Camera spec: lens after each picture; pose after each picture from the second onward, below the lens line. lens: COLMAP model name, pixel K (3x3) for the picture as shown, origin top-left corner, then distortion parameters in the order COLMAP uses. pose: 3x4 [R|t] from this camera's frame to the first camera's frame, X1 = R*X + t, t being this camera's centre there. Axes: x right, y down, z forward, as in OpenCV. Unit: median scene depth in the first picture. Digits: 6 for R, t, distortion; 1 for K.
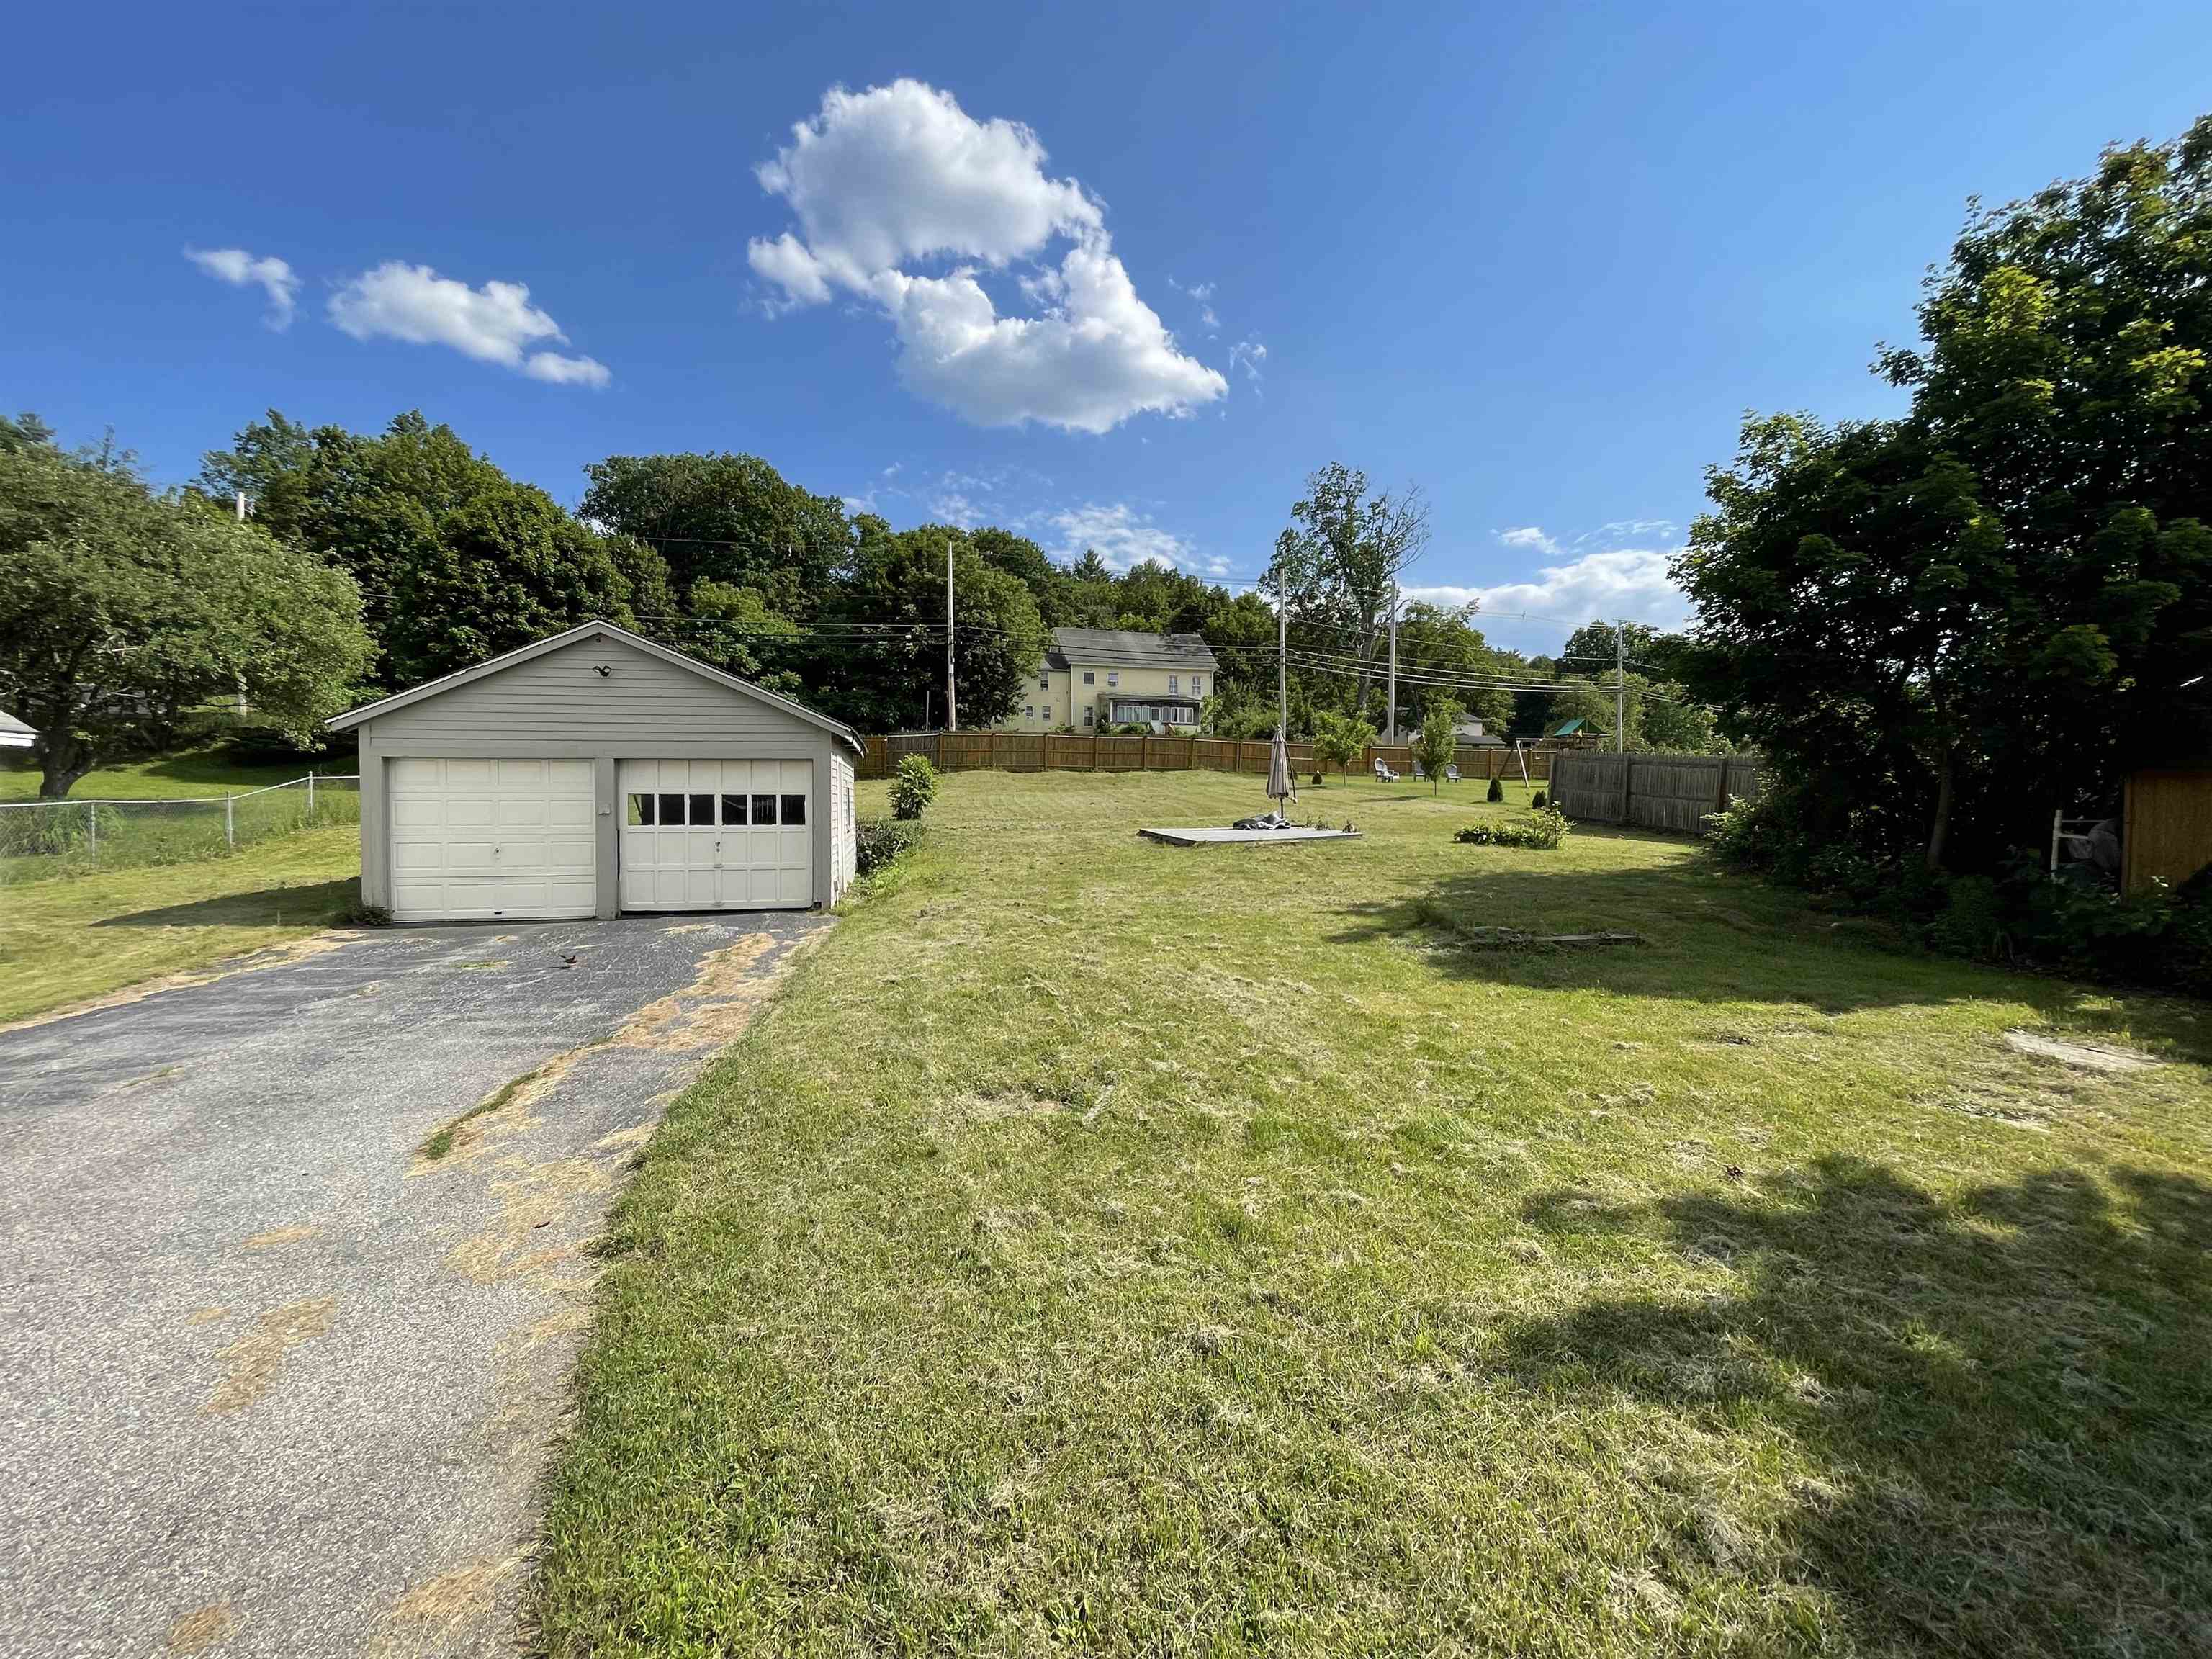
lens RADIAL K [[891.3, 0, 1121.8], [0, 891.3, 829.9], [0, 0, 1]] dist [0.006155, 0.000115]
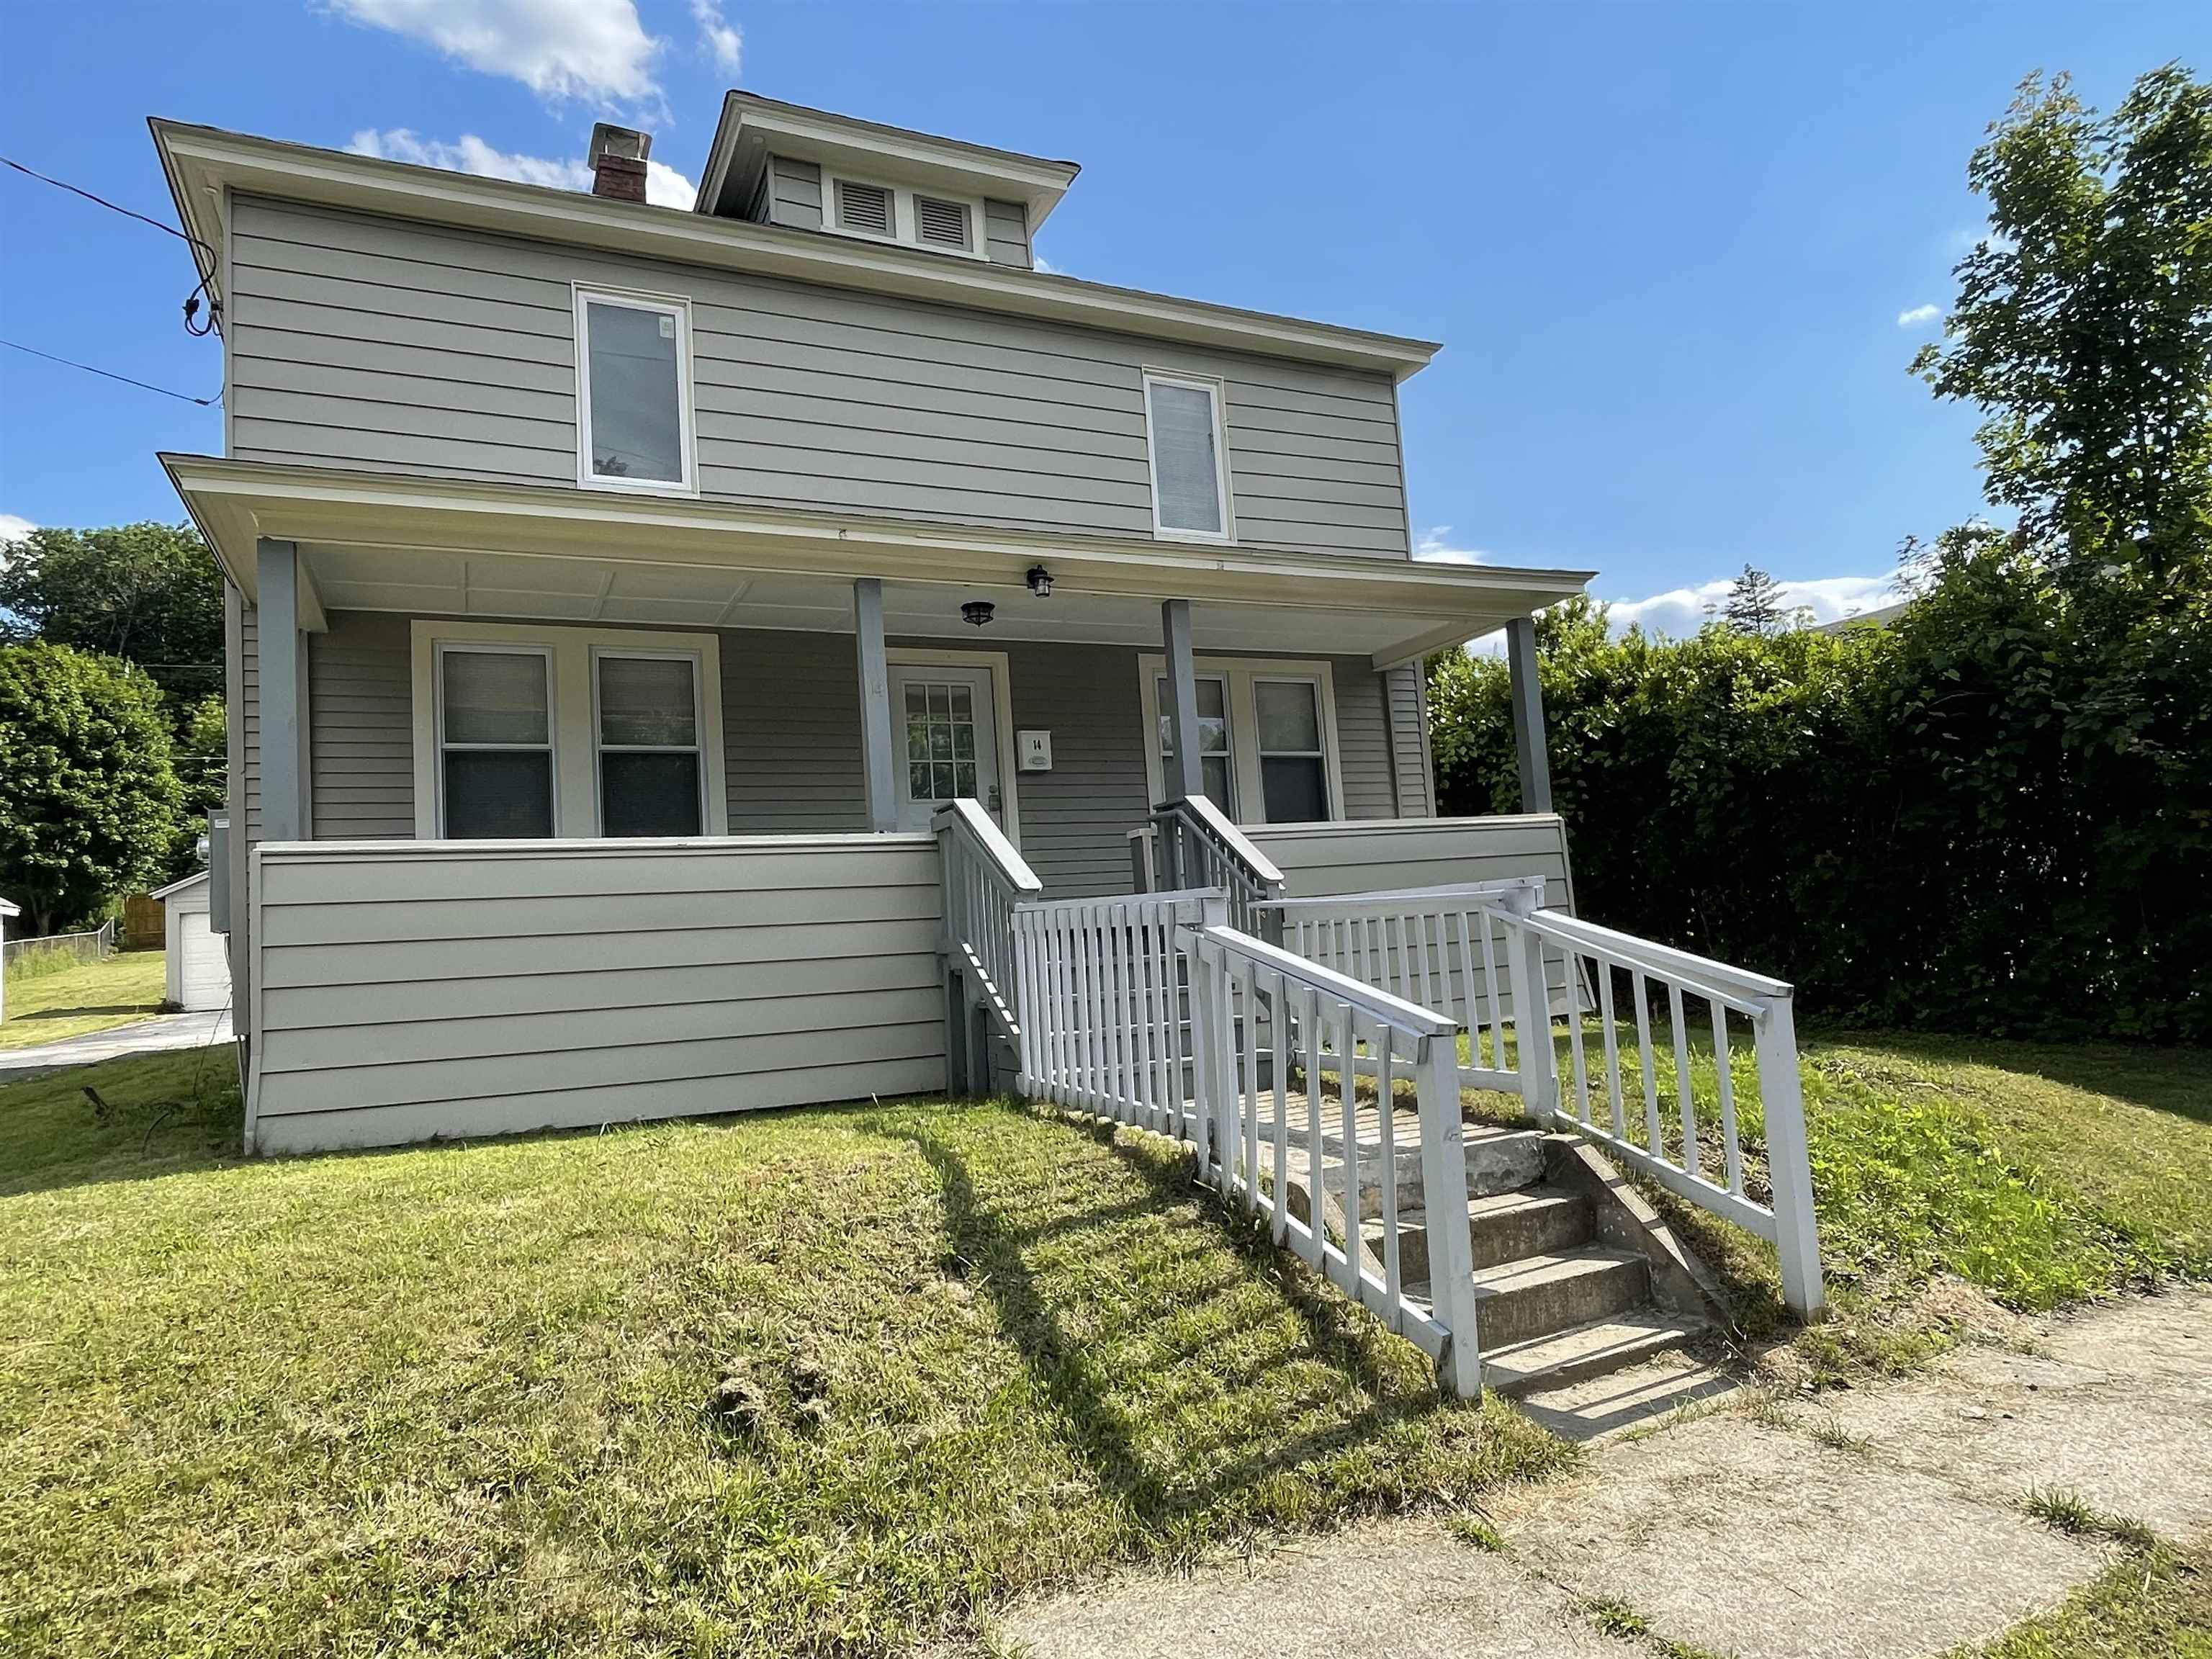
lens RADIAL K [[1287.8, 0, 1106.0], [0, 1287.8, 833.9], [0, 0, 1]] dist [0.002930, 0.001066]
pose [[0.972472, -0.053327, 0.226835, 0.100978], [0.079597, 0.990928, -0.108284, 0.055045], [-0.219003, 0.123359, 0.967895, -0.552905]]
